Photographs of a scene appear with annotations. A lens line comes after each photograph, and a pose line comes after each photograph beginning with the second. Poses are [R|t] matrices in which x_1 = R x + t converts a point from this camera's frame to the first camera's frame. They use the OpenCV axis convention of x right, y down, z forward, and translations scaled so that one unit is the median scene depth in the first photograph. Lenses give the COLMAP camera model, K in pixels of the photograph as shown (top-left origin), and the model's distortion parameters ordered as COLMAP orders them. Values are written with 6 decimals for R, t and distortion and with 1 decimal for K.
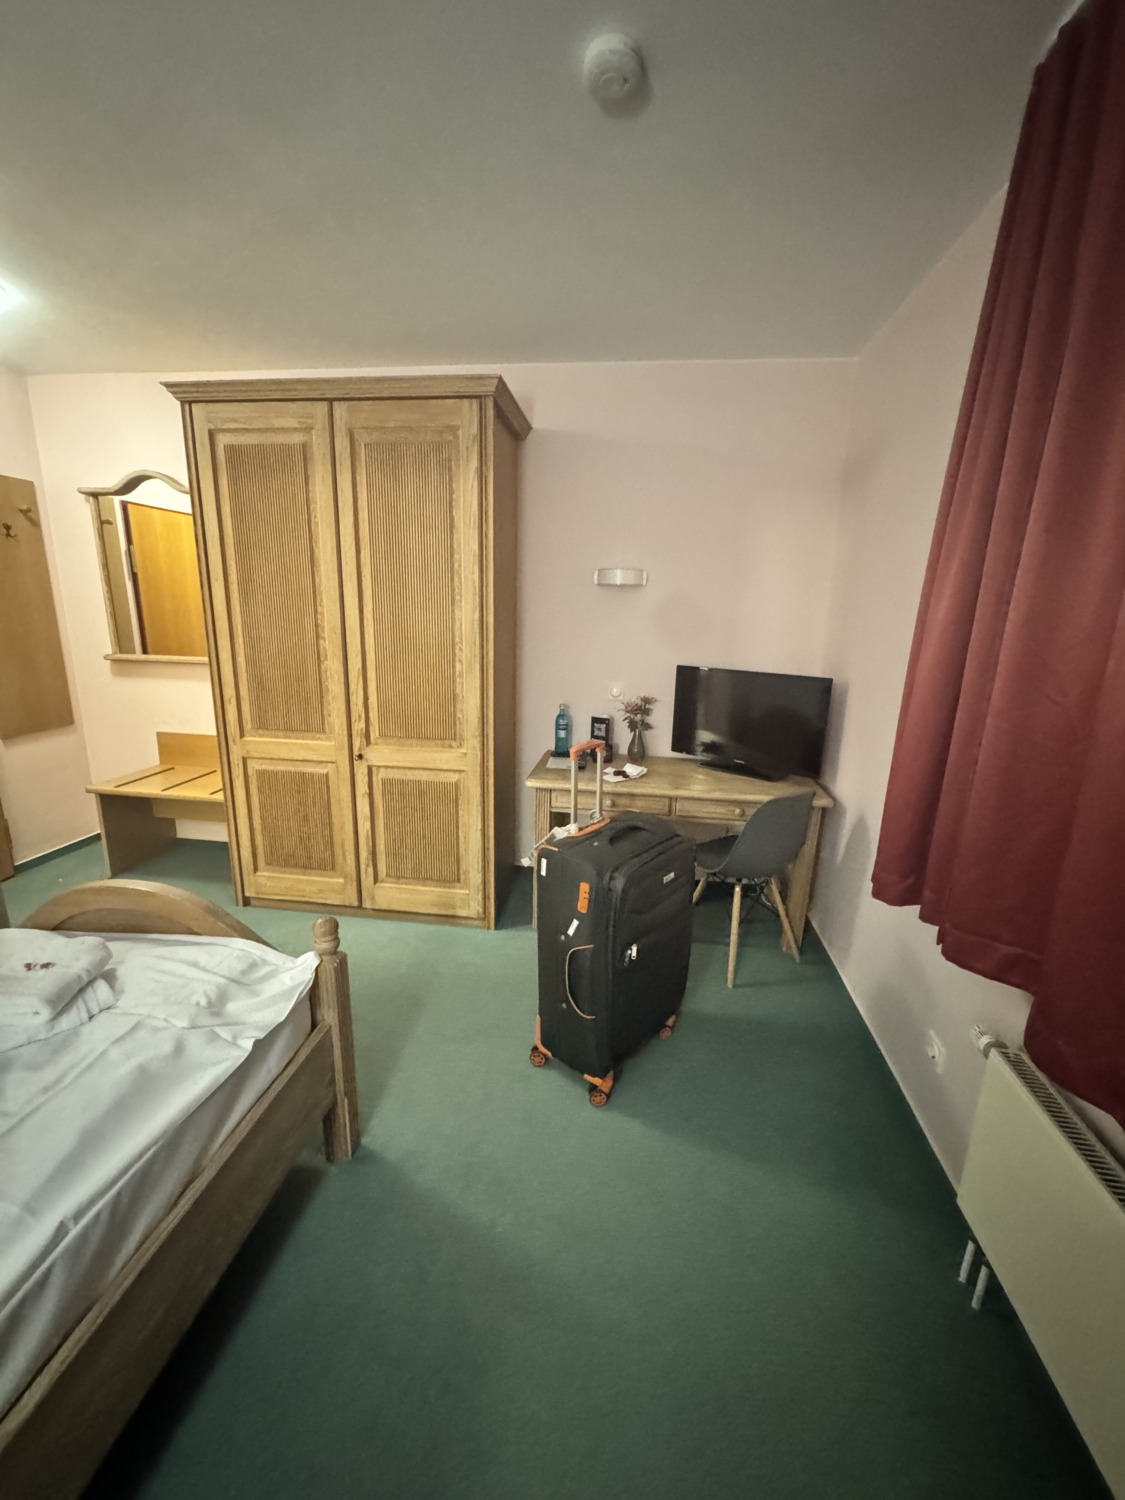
lens RADIAL K [[594.5, 0, 562.5], [0, 594.5, 750.0], [0, 0, 1]] dist [0.000015, 0.000073]
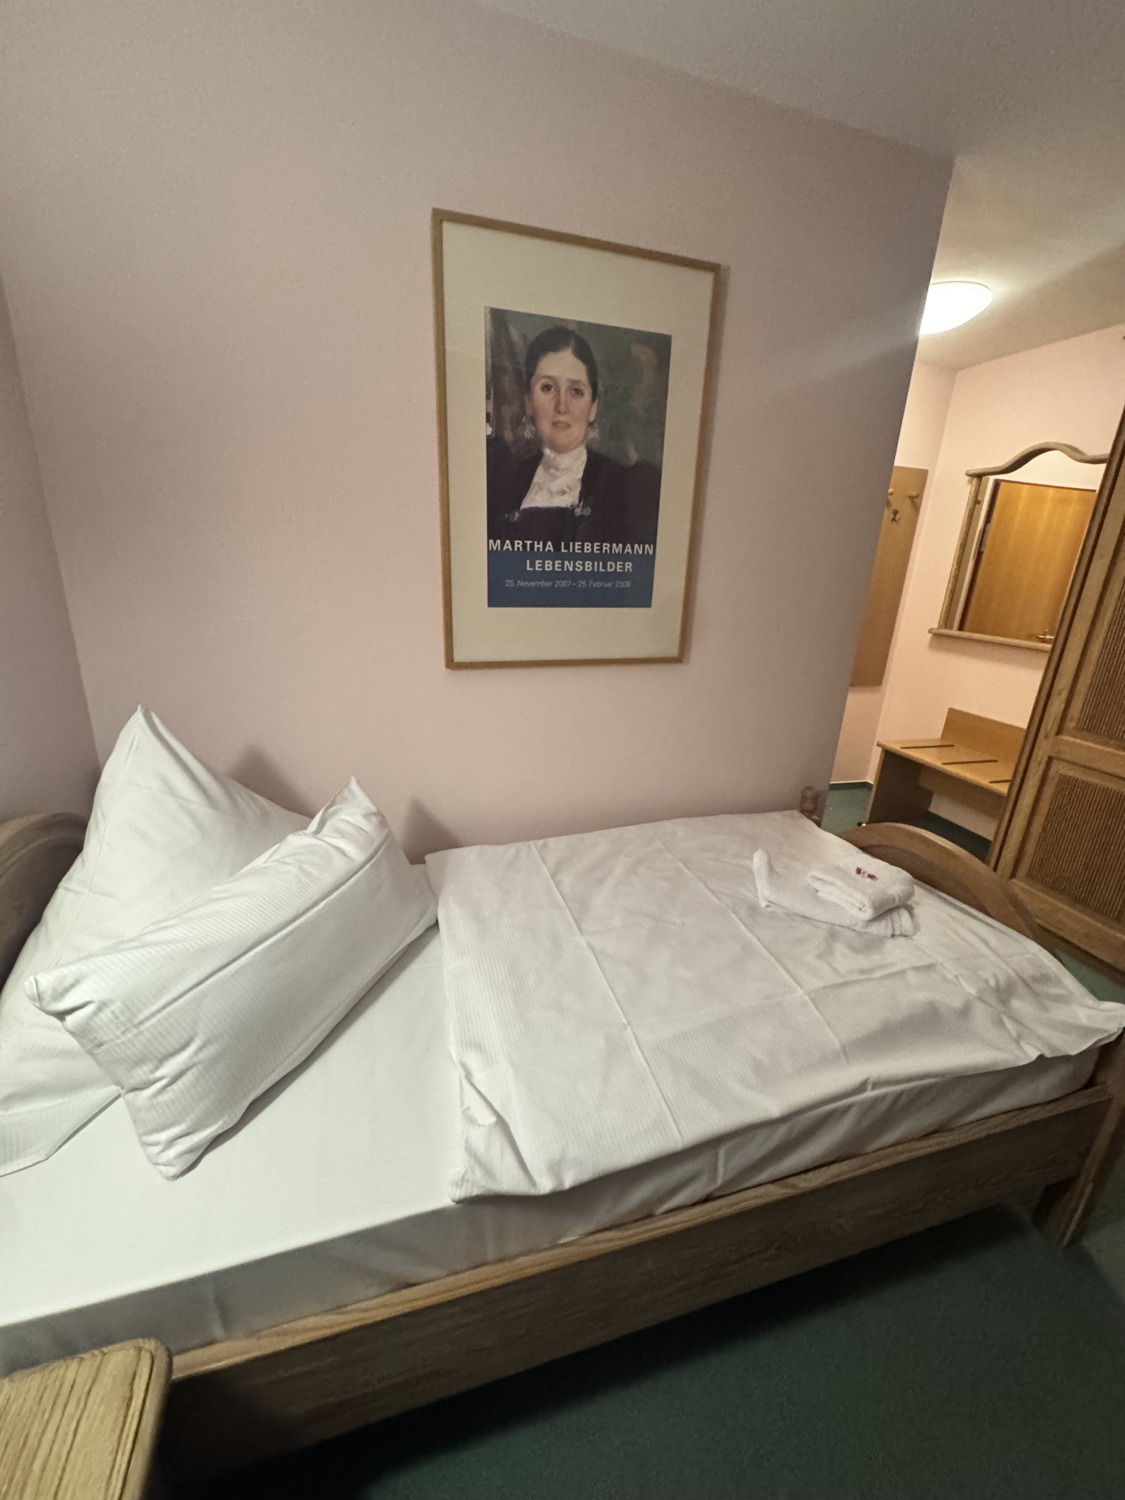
lens RADIAL K [[594.5, 0, 562.5], [0, 594.5, 750.0], [0, 0, 1]] dist [0.000015, 0.000073]
pose [[0.428922, 0.279128, -0.859135, -0.144987], [-0.254816, 0.949827, 0.181377, 0.050180], [0.866657, 0.141125, 0.478528, -0.129912]]
